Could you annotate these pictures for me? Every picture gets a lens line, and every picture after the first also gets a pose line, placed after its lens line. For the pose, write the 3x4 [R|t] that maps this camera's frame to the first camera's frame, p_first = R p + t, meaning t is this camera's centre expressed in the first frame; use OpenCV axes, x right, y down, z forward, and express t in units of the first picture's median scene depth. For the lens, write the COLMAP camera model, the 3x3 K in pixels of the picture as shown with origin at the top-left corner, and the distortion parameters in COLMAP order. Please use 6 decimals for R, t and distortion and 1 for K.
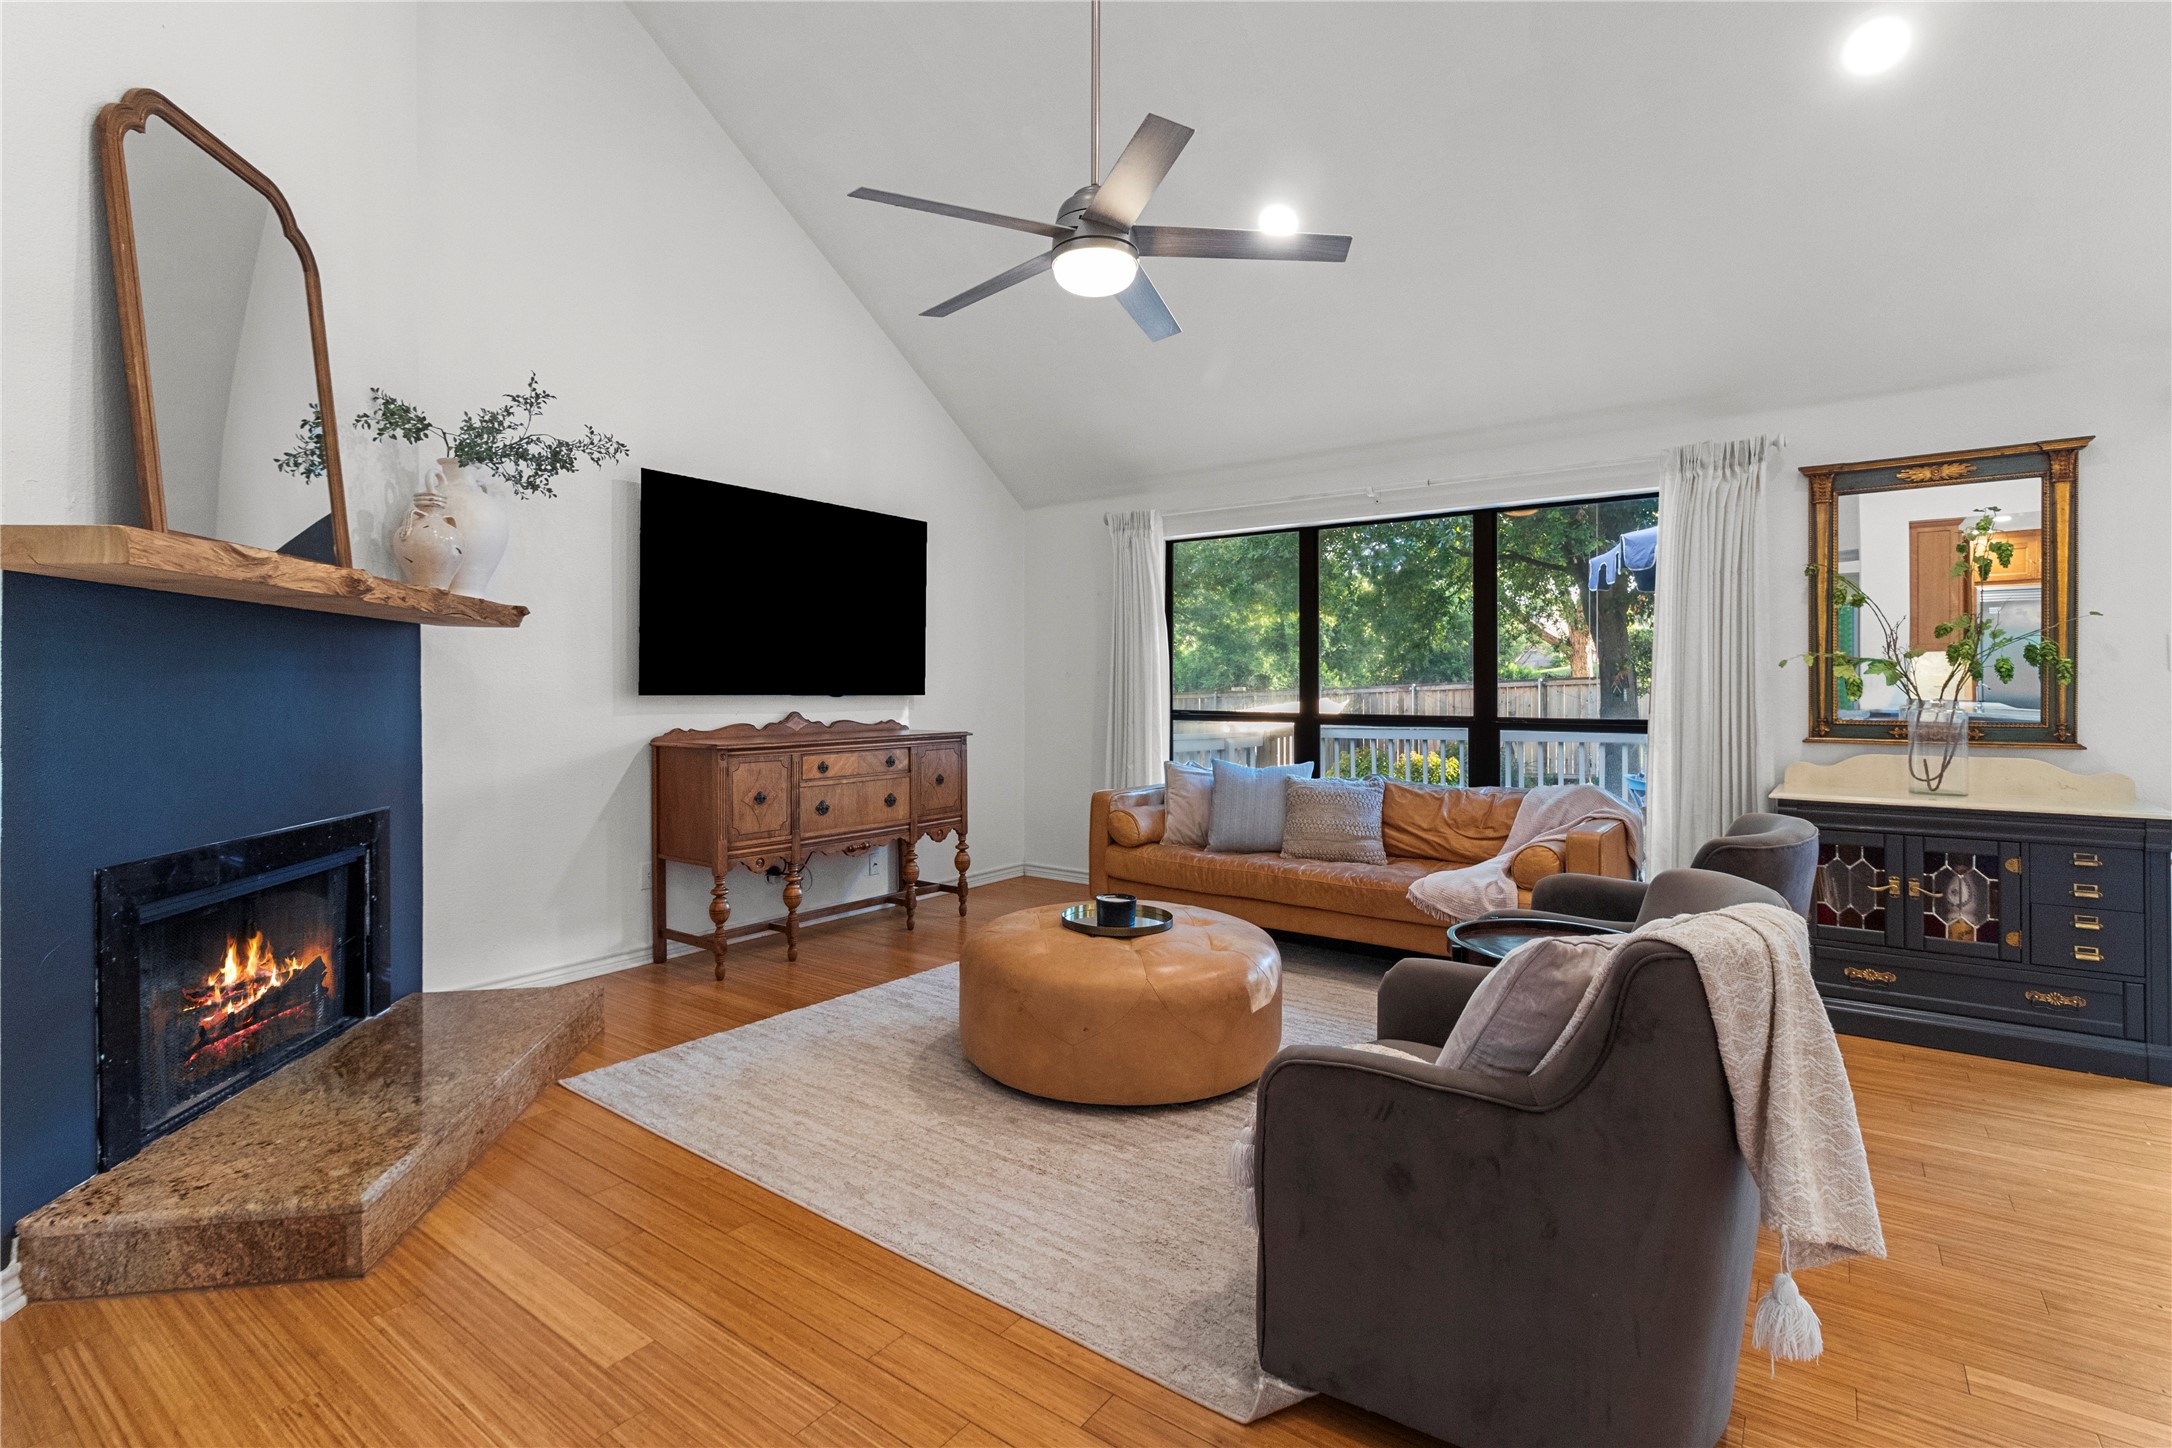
lens RADIAL K [[1002.5, 0, 1084.6], [0, 1002.5, 696.0], [0, 0, 1]] dist [0.000156, 0.001111]
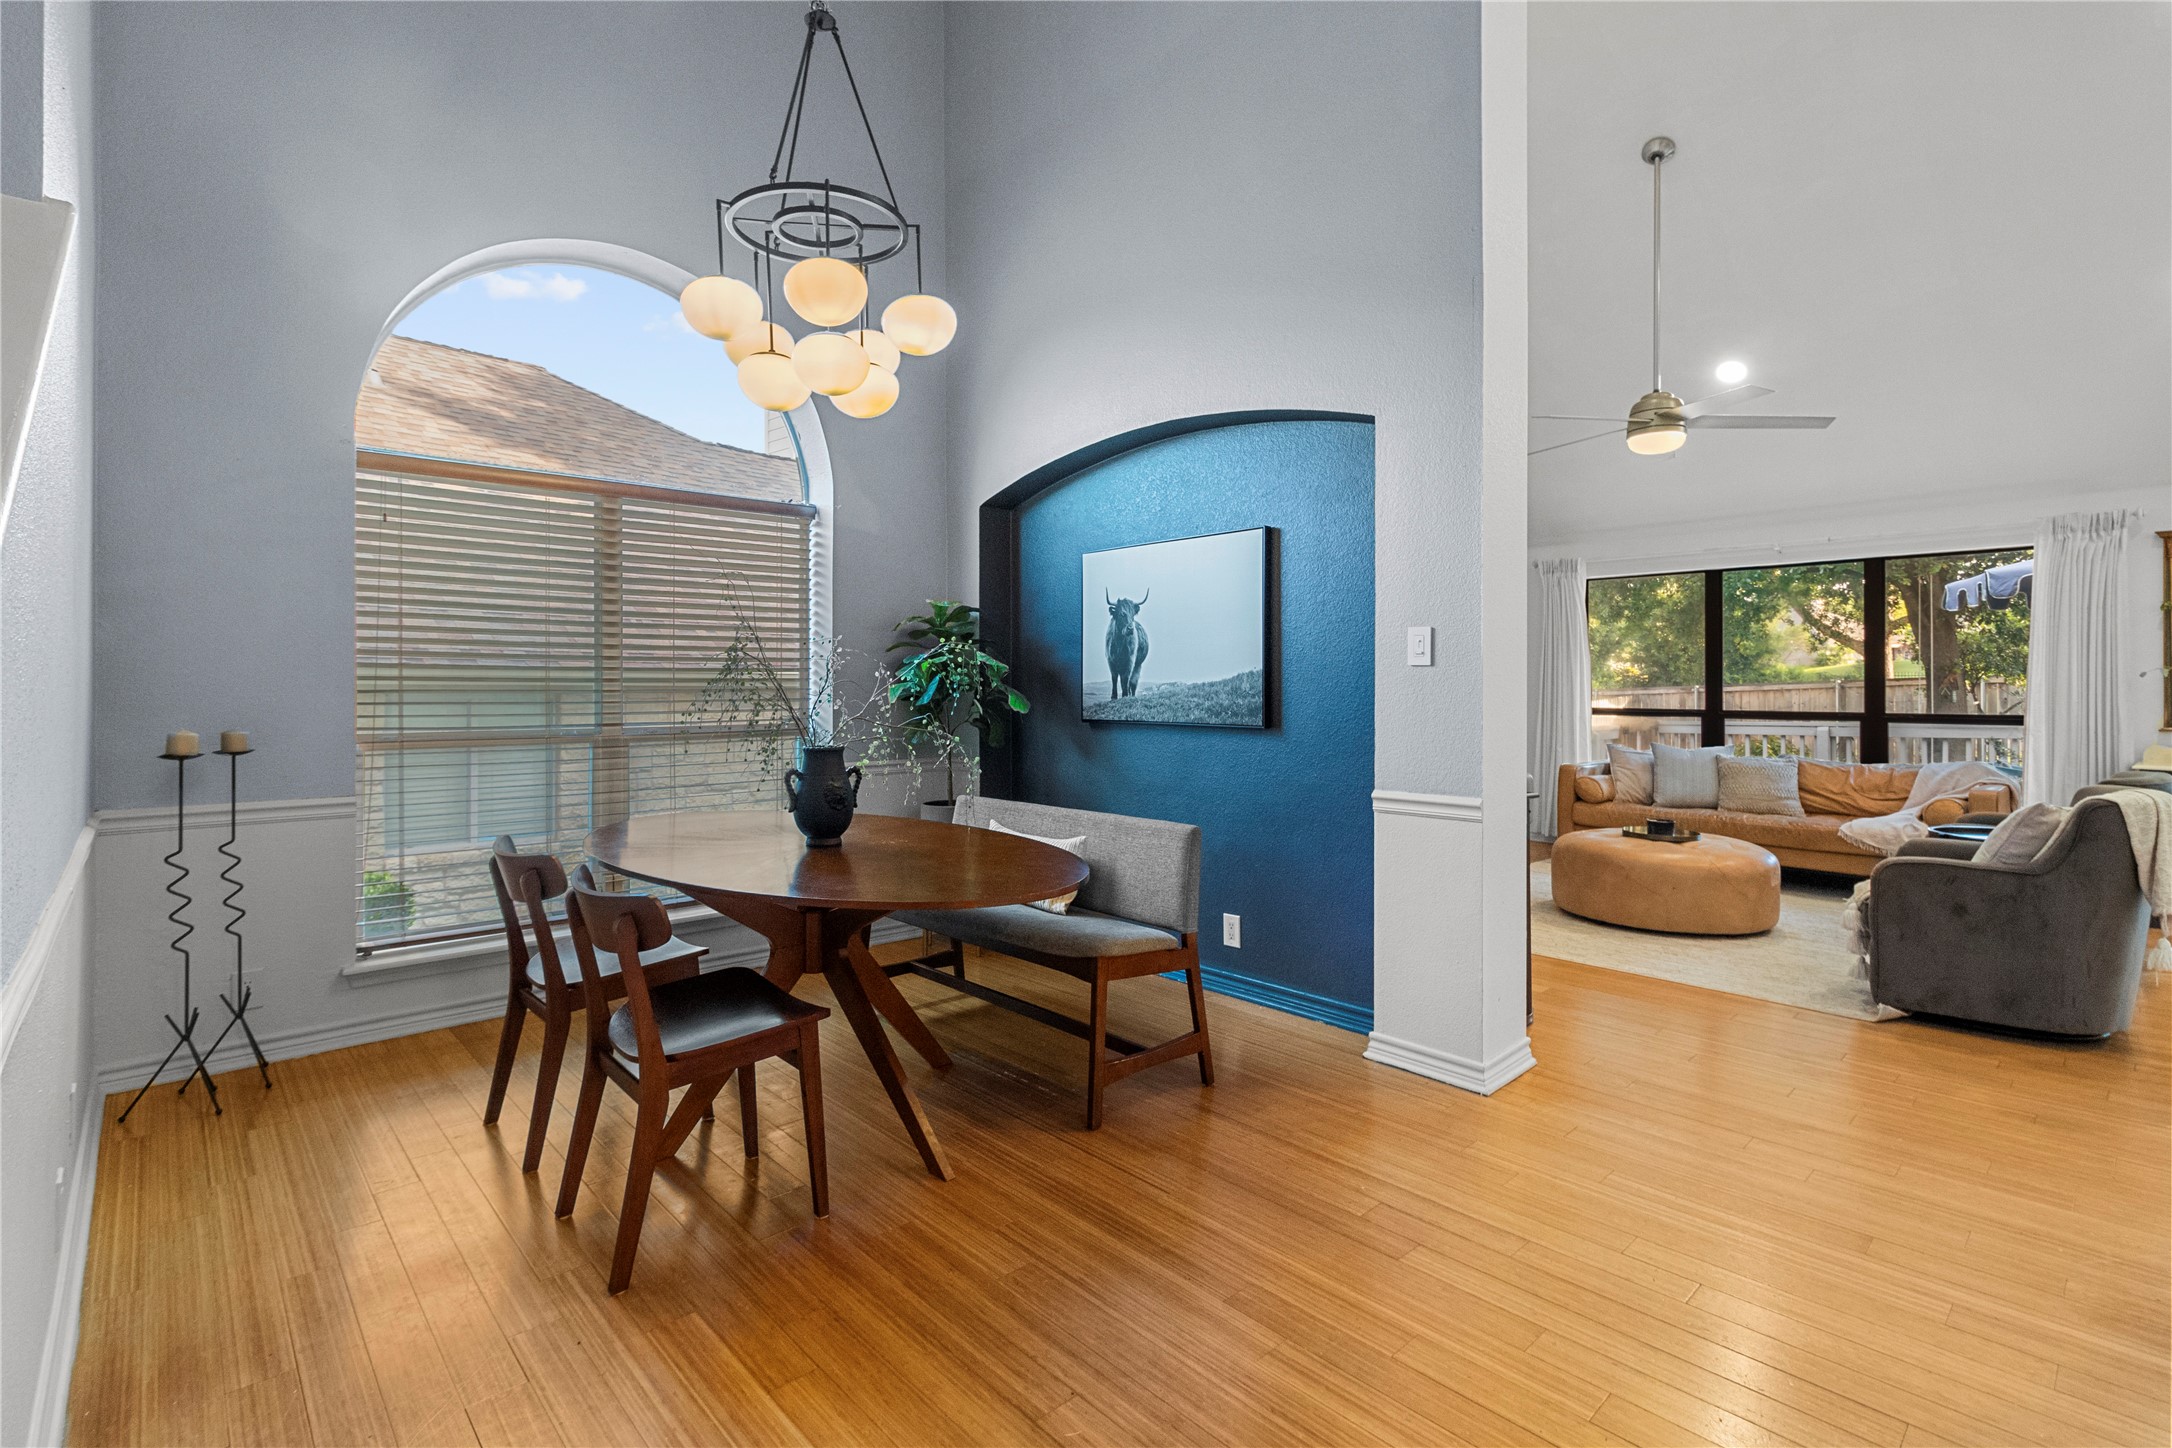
lens RADIAL K [[1002.5, 0, 1086.0], [0, 1002.5, 688.9], [0, 0, 1]] dist [0.000156, 0.001111]
pose [[0.982203, 0.001396, -0.187819, -0.430779], [-0.002654, 0.999976, -0.006447, 0.000554], [0.187805, 0.006831, 0.982182, -0.575326]]
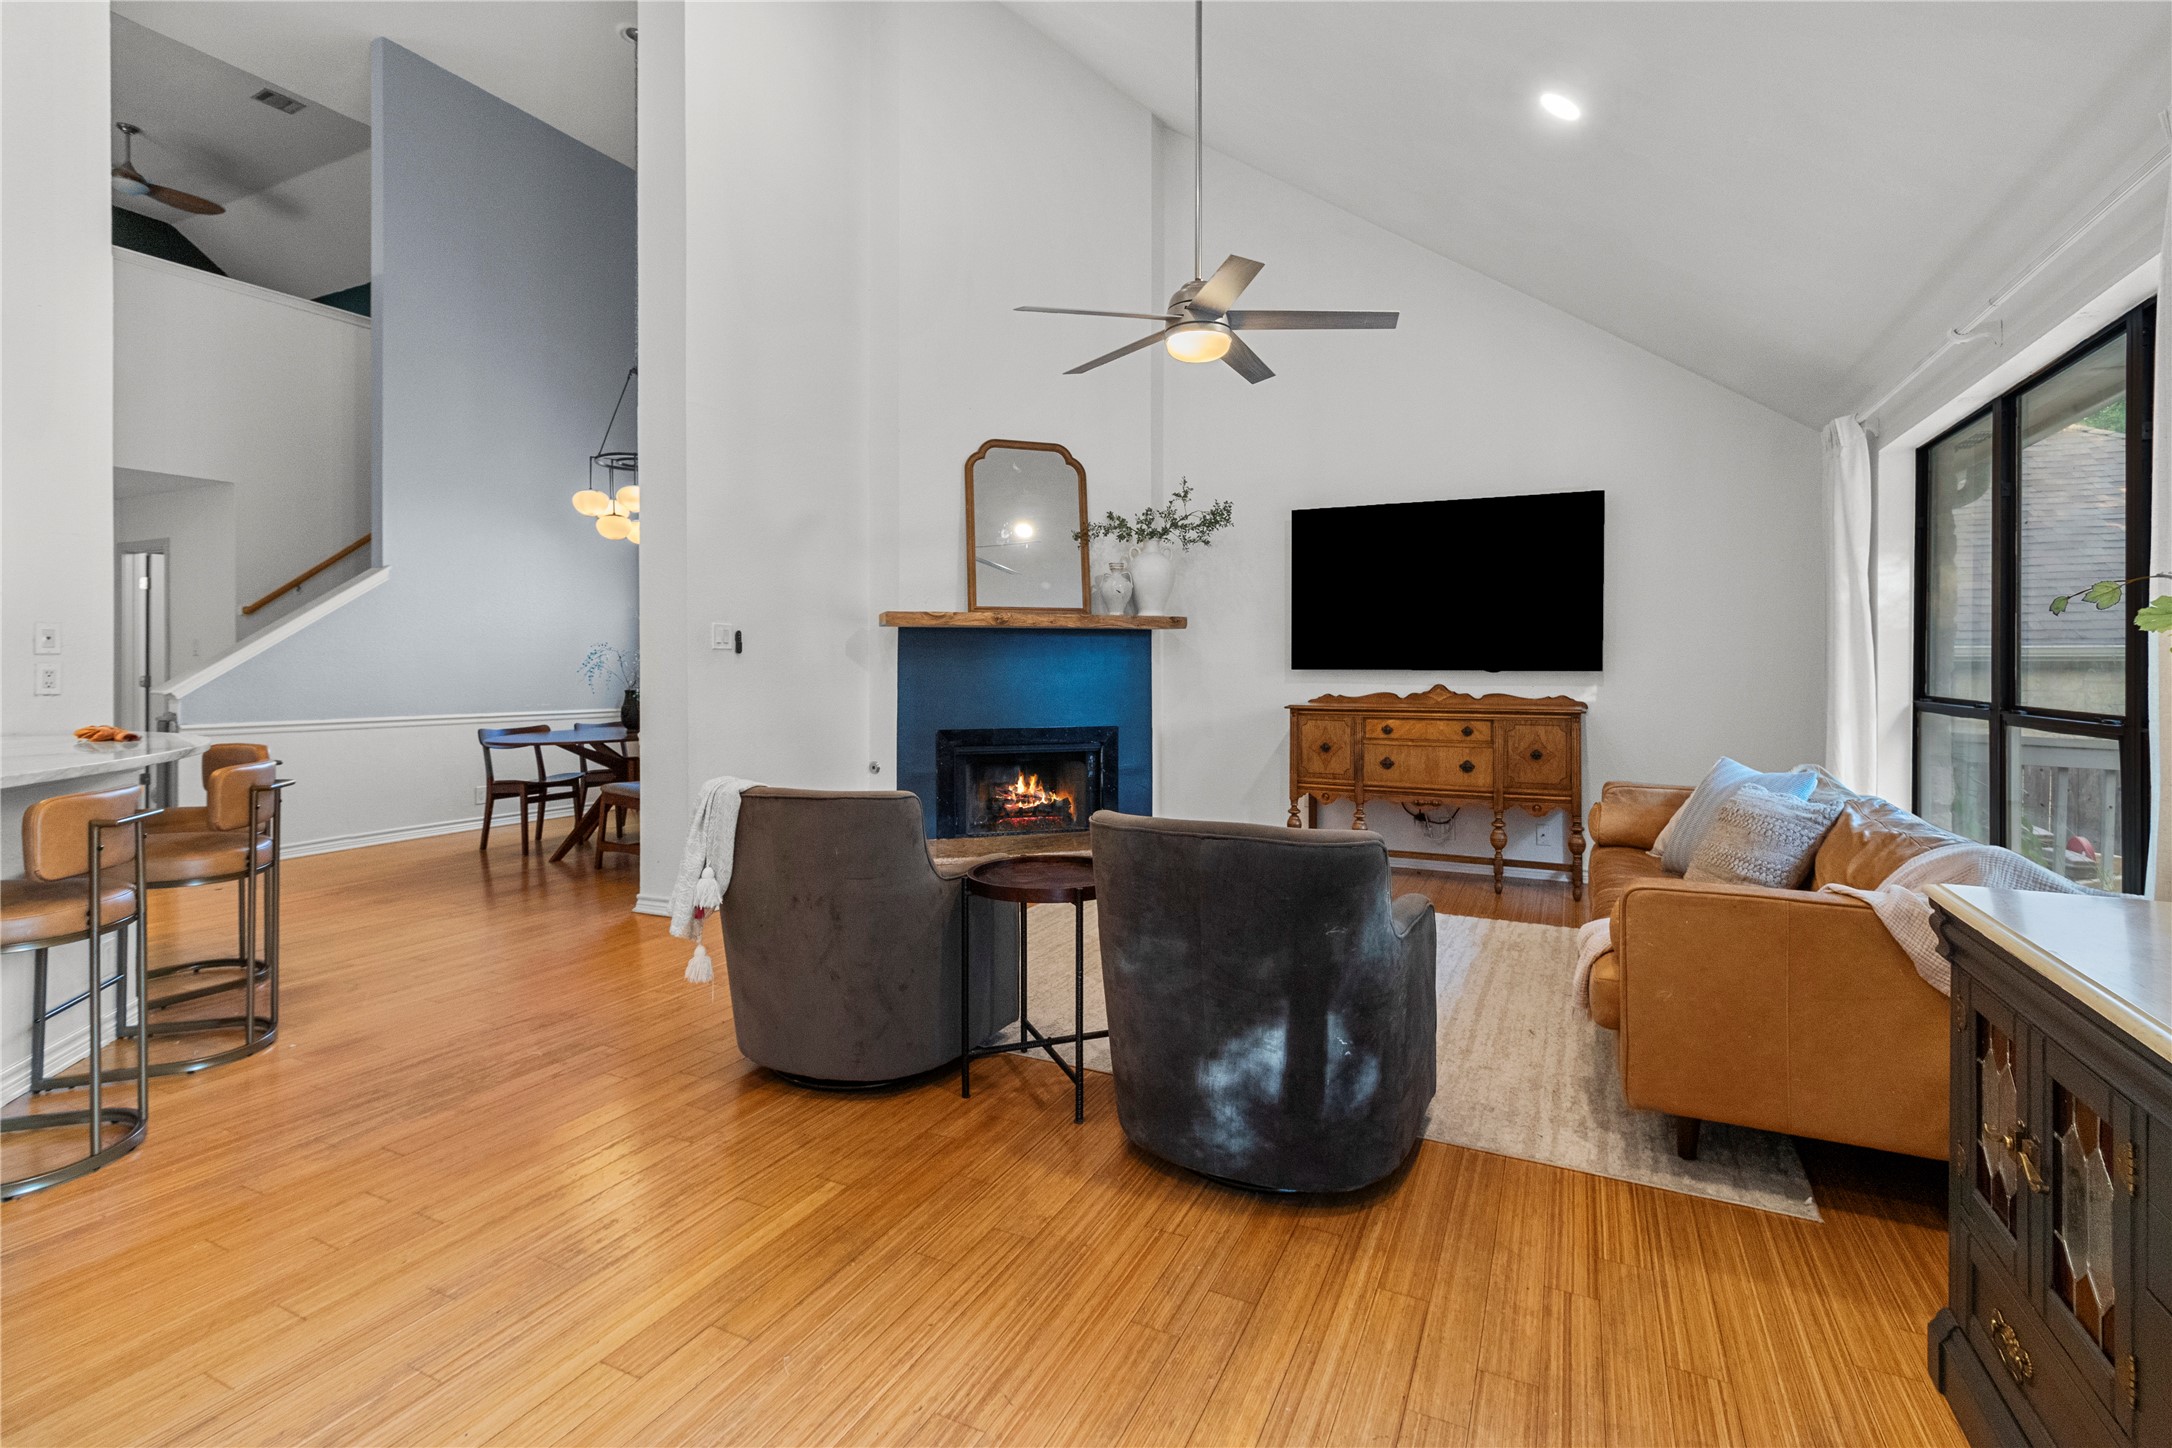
lens RADIAL K [[1002.5, 0, 1130.0], [0, 1002.5, 662.2], [0, 0, 1]] dist [0.000156, 0.001111]
pose [[0.211494, 0.005017, -0.977366, 0.900604], [-0.002795, 0.999986, 0.004529, -0.016346], [0.977375, 0.001774, 0.211505, 0.462603]]
